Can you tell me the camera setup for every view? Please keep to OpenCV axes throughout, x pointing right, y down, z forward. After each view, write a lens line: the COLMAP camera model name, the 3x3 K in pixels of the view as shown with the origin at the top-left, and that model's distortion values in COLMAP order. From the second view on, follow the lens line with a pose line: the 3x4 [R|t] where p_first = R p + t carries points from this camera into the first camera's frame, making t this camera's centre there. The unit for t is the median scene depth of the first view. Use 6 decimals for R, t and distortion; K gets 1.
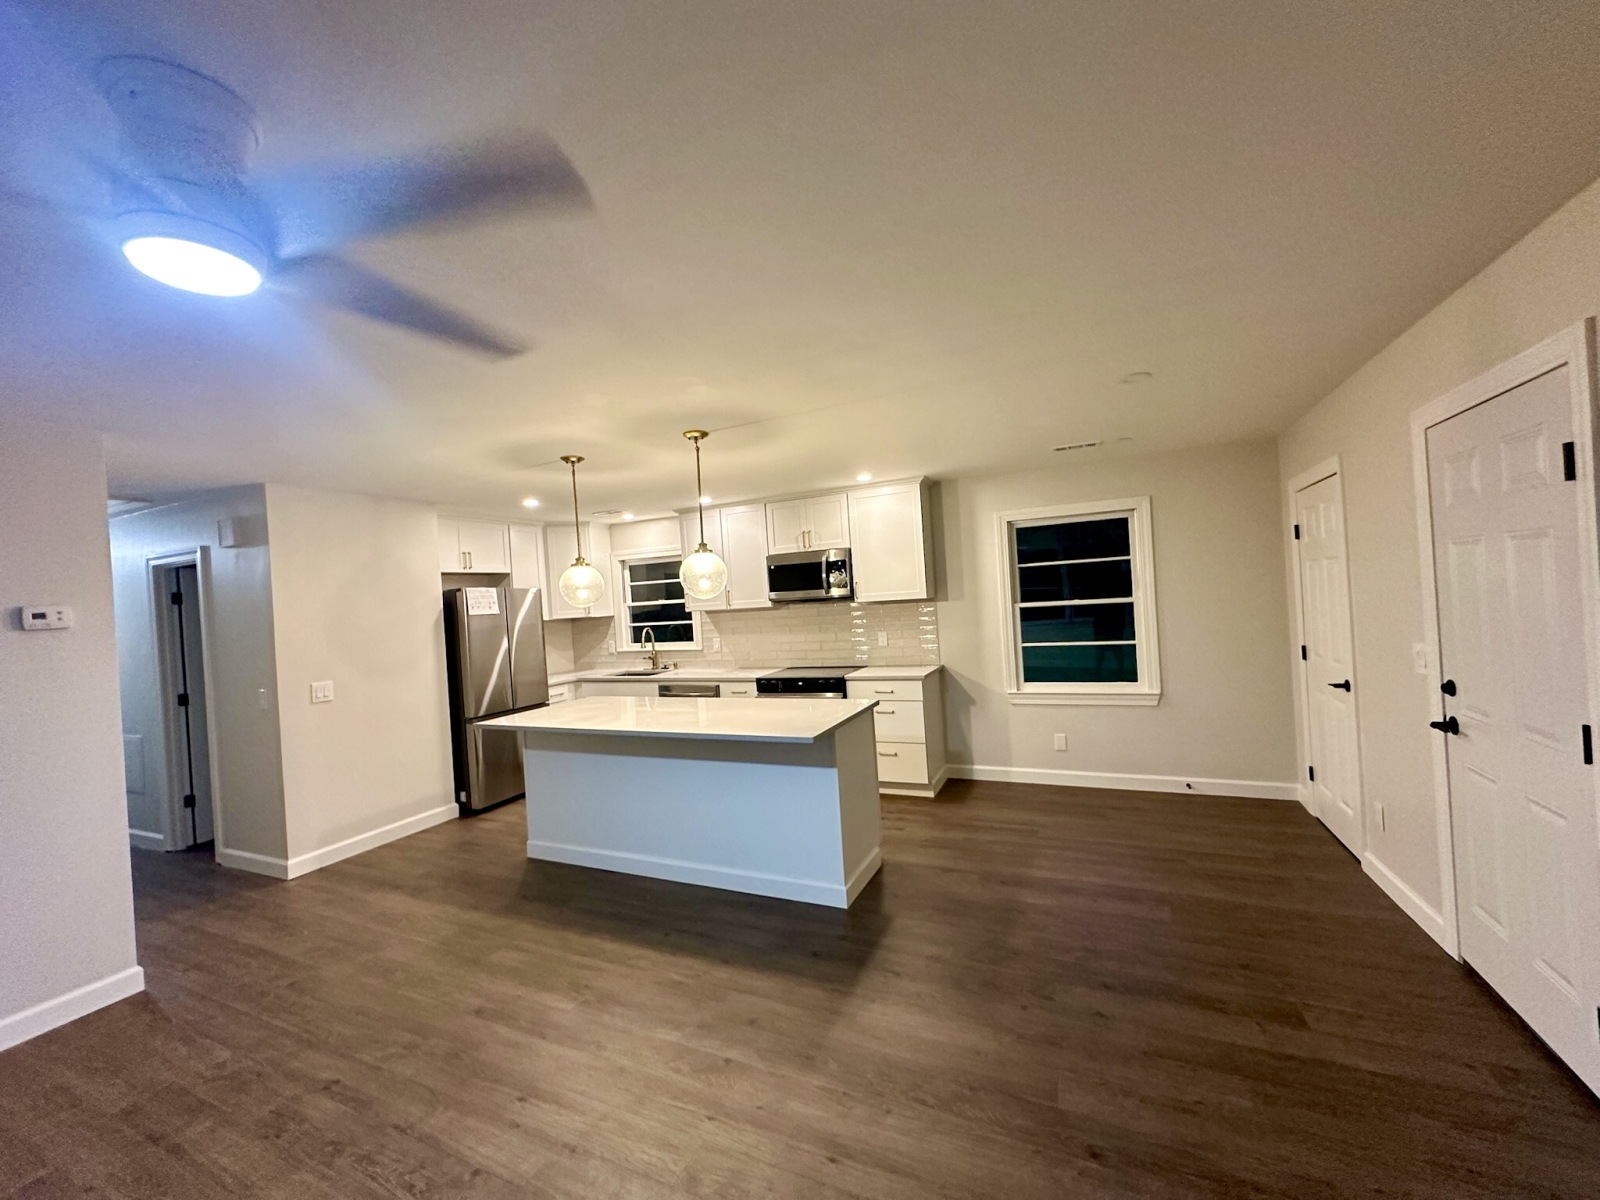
lens RADIAL K [[638.2, 0, 797.7], [0, 638.2, 602.1], [0, 0, 1]] dist [-0.001581, 0.000071]
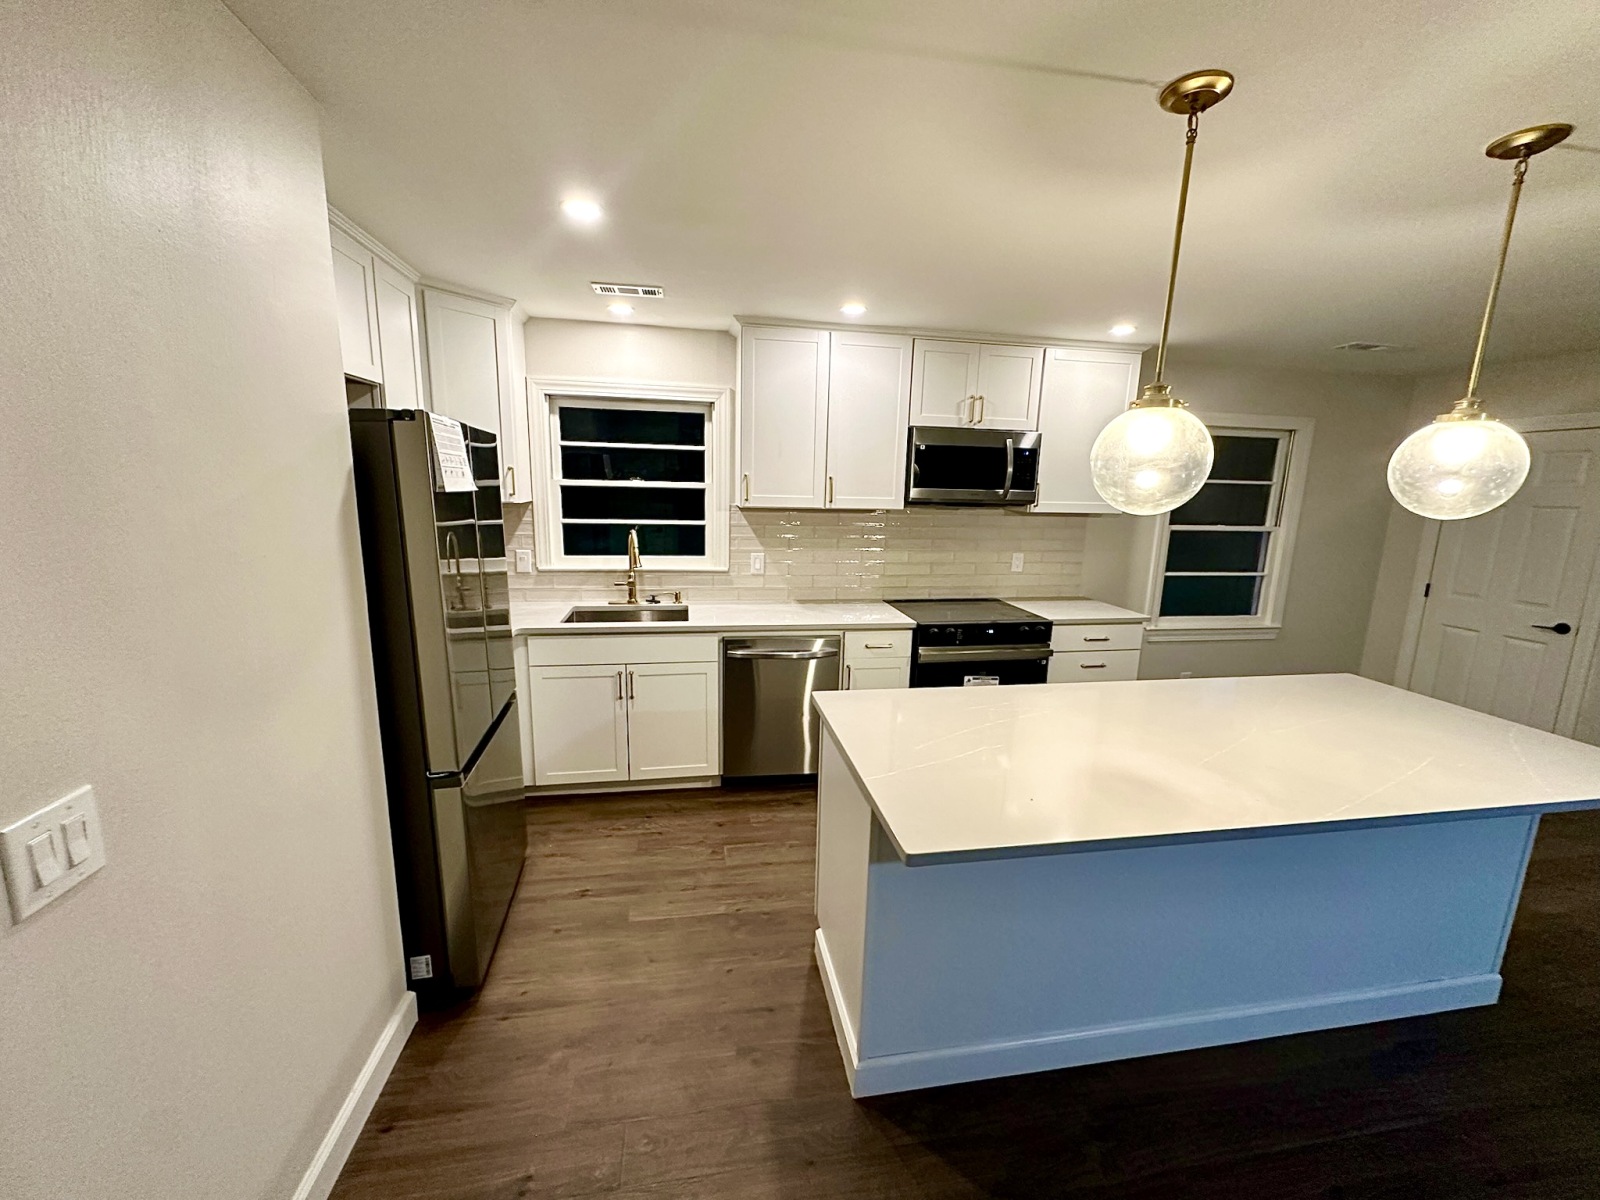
lens RADIAL K [[638.2, 0, 800.6], [0, 638.2, 602.6], [0, 0, 1]] dist [-0.001581, 0.000071]
pose [[0.816530, -0.026897, 0.576677, -0.446169], [-0.071489, 0.986515, 0.147236, 0.011058], [-0.572860, -0.161449, 0.803596, 0.478875]]
